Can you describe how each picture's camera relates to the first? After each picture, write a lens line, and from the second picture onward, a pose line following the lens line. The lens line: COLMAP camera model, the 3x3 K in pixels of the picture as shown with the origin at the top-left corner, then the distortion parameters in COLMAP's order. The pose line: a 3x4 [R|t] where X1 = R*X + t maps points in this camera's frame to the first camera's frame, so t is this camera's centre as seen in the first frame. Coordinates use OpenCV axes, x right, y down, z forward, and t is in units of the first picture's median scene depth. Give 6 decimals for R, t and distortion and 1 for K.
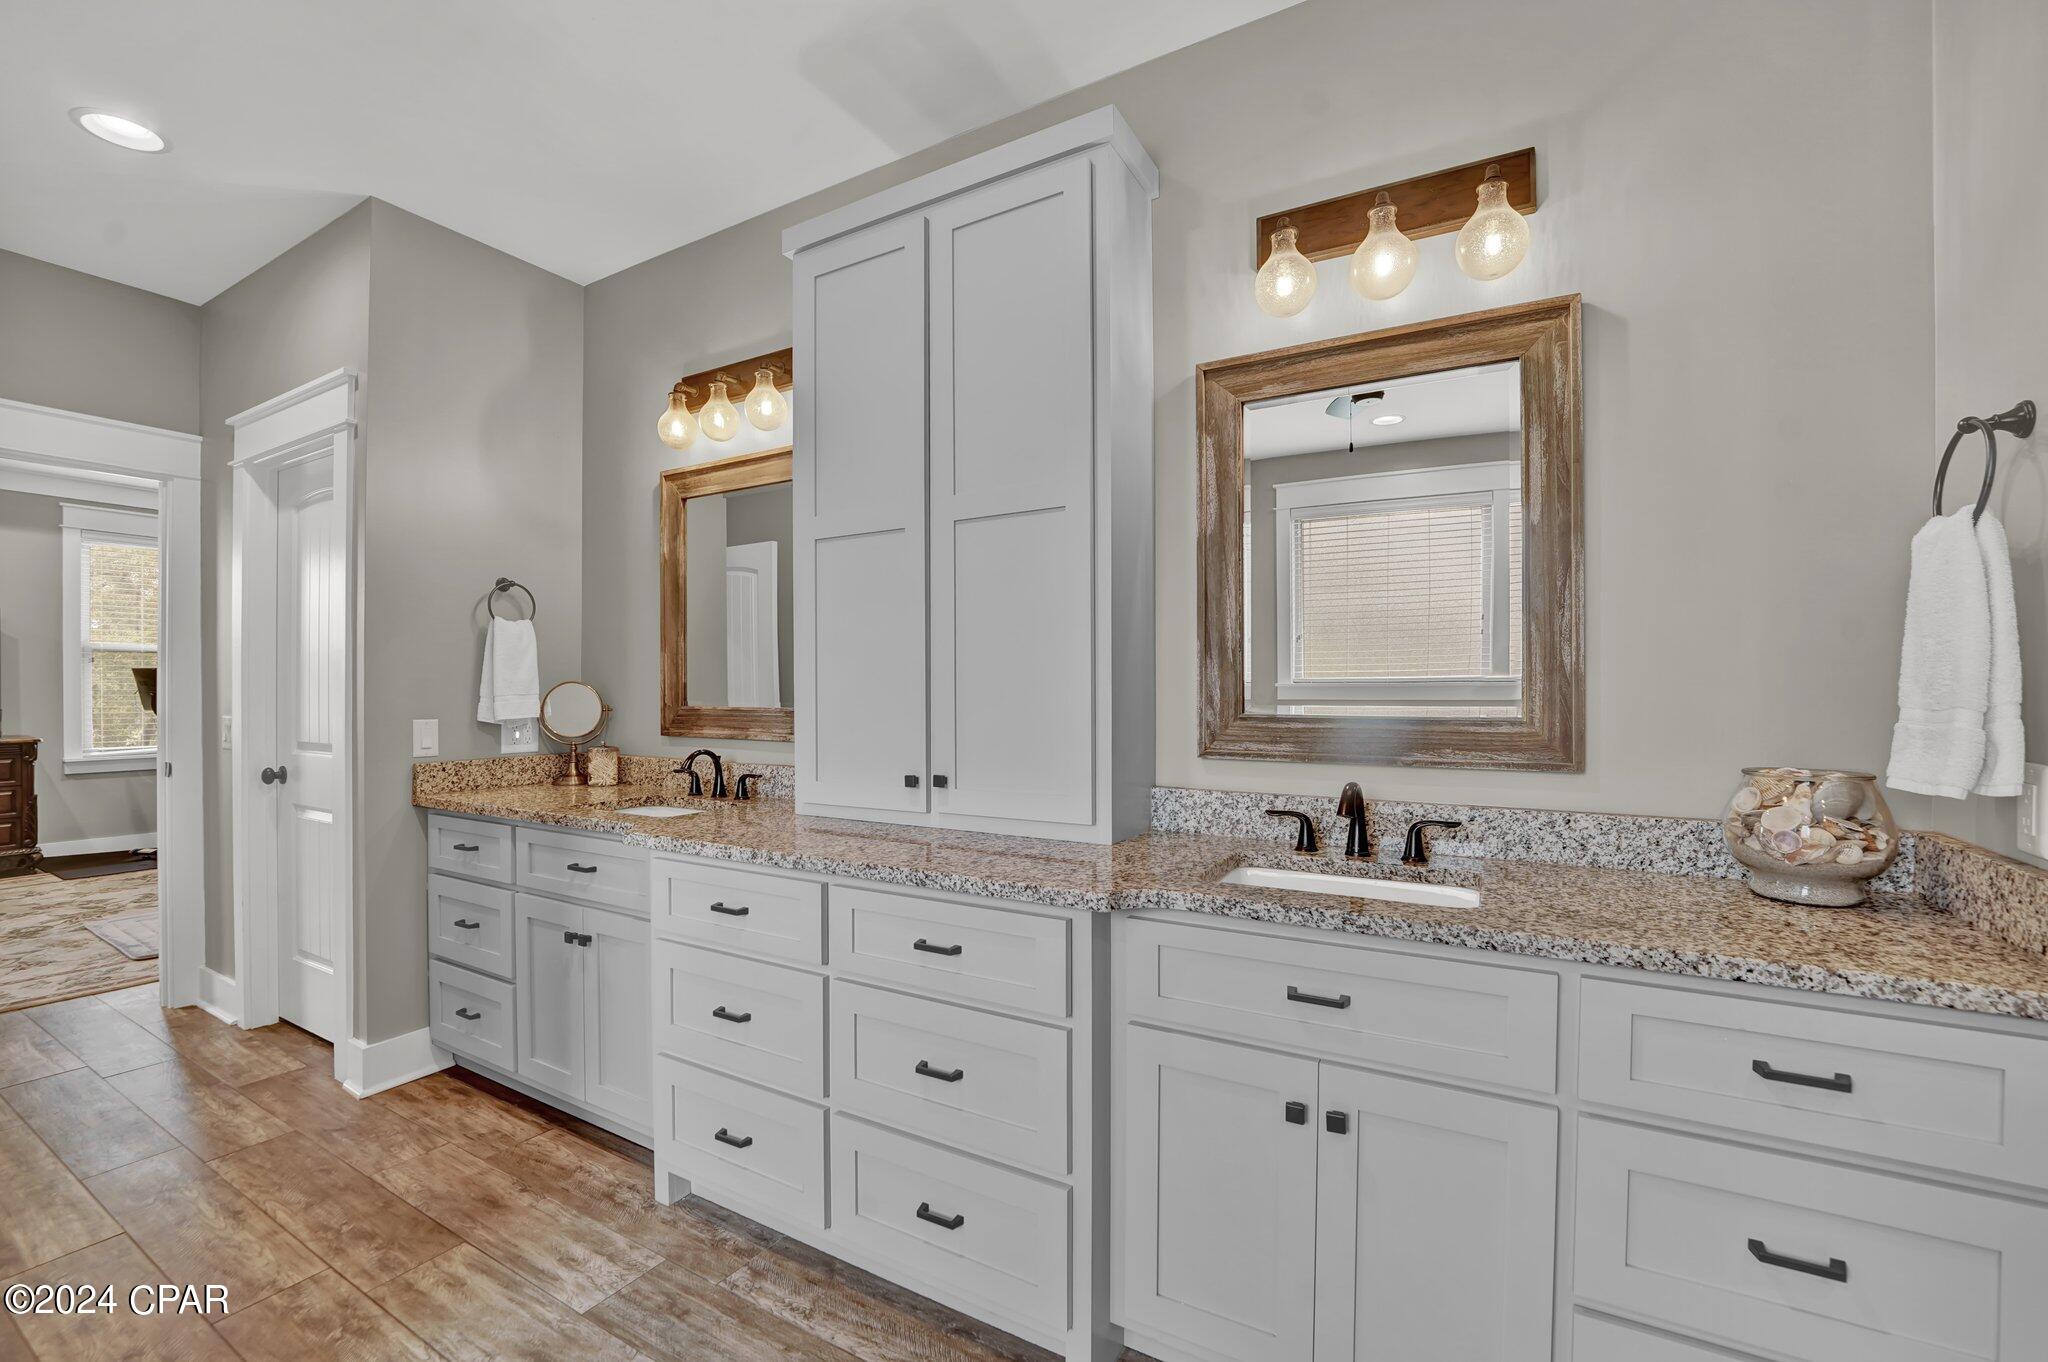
lens RADIAL K [[836.5, 0, 971.2], [0, 836.5, 690.0], [0, 0, 1]] dist [-0.024452, 0.001259]
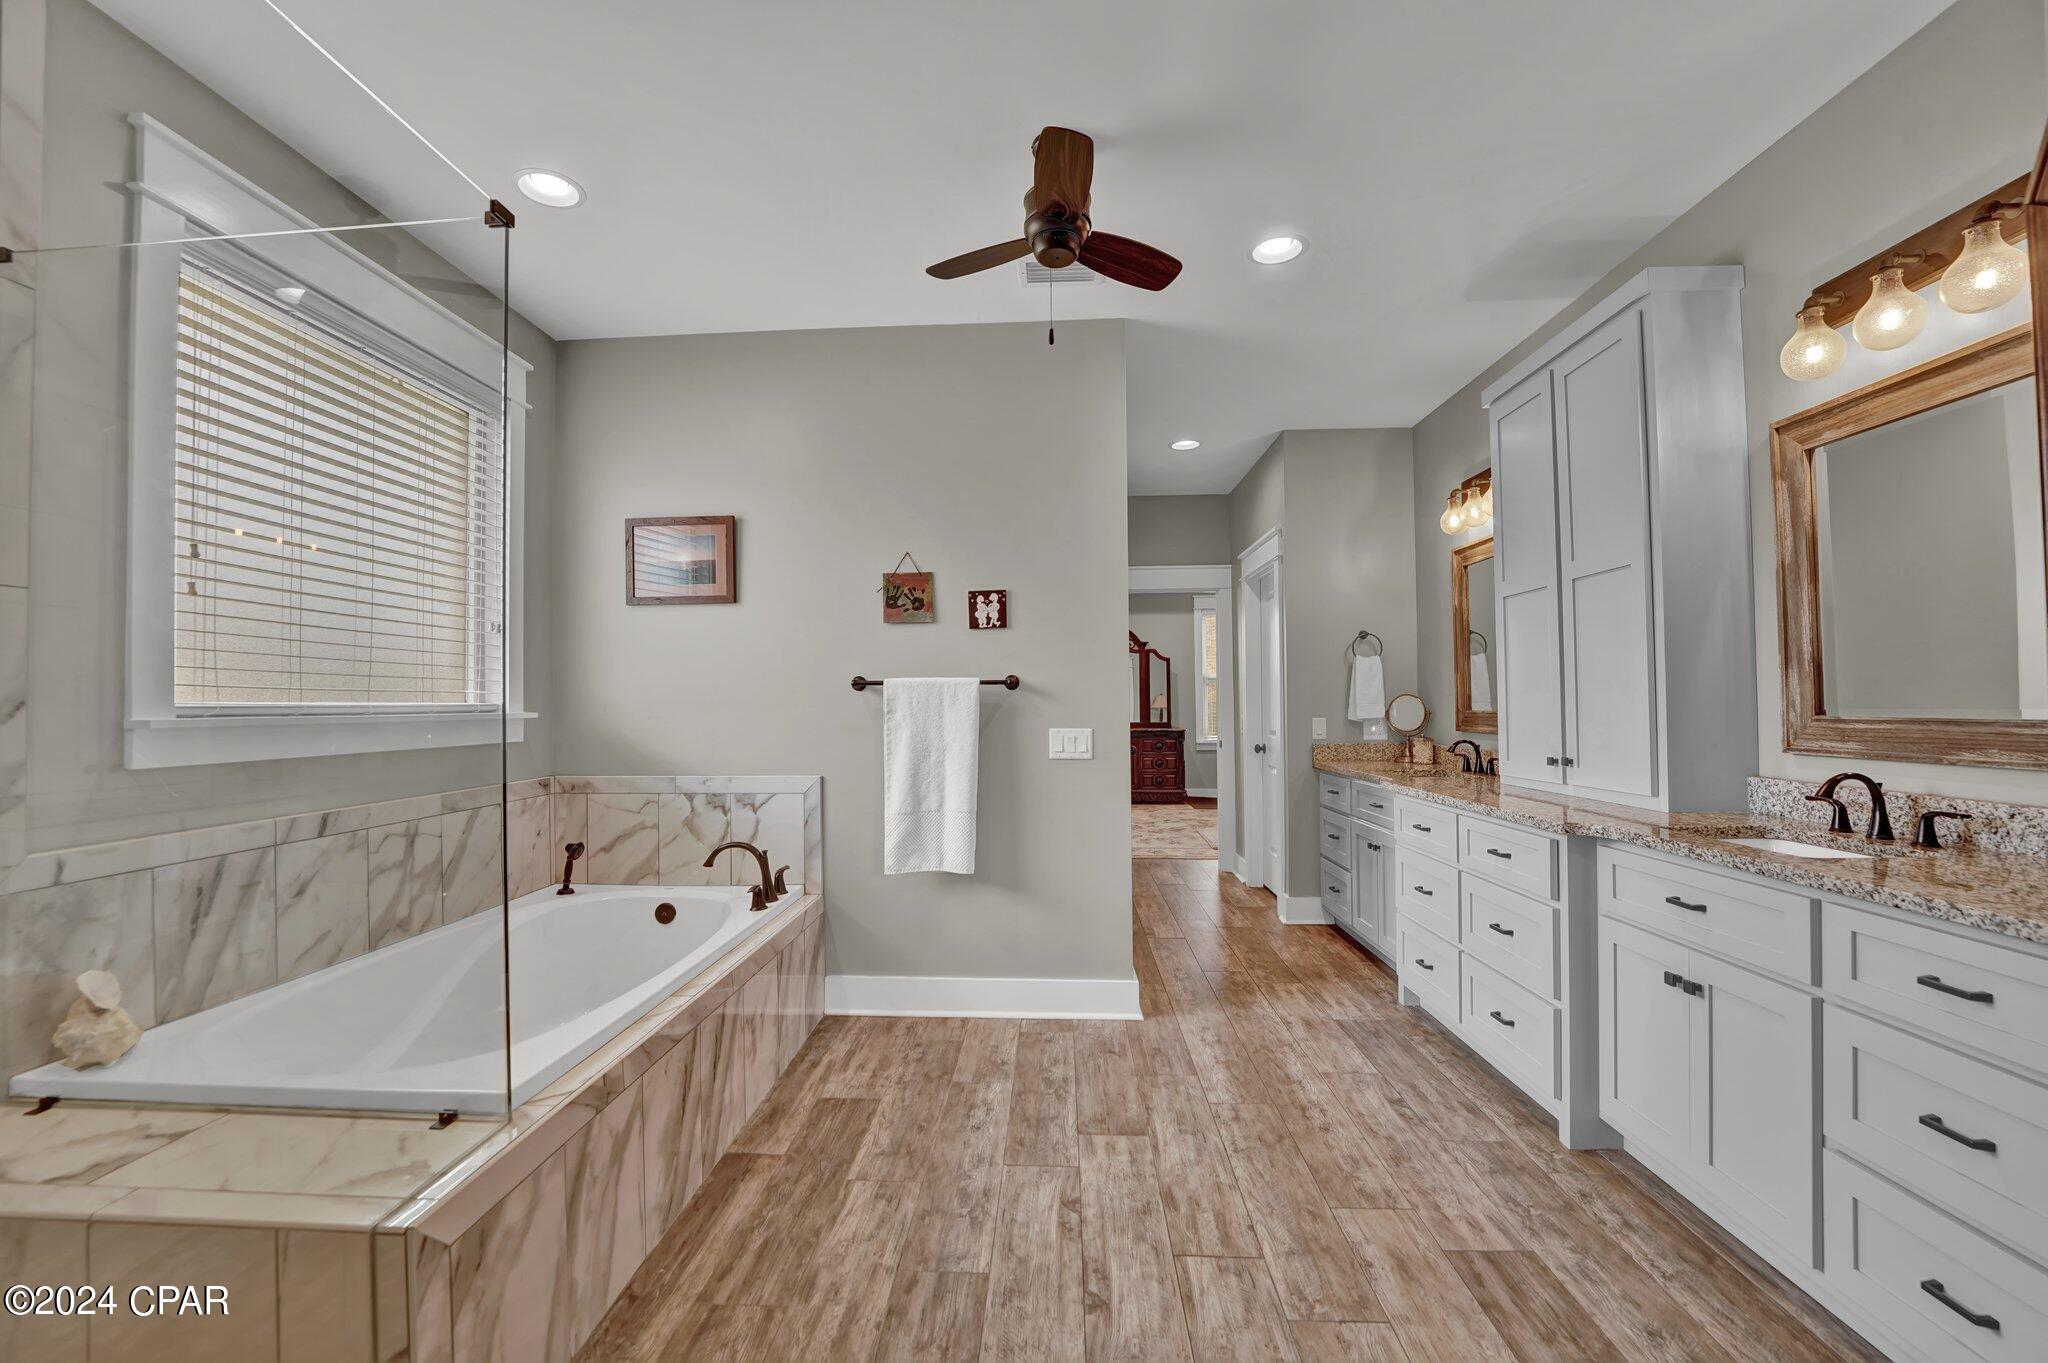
lens RADIAL K [[836.5, 0, 1018.9], [0, 836.5, 687.0], [0, 0, 1]] dist [-0.024452, 0.001259]
pose [[0.472319, -0.021602, -0.881163, 0.758467], [0.007630, 0.999762, -0.020419, 0.002768], [0.881395, 0.002921, 0.472372, -0.487169]]
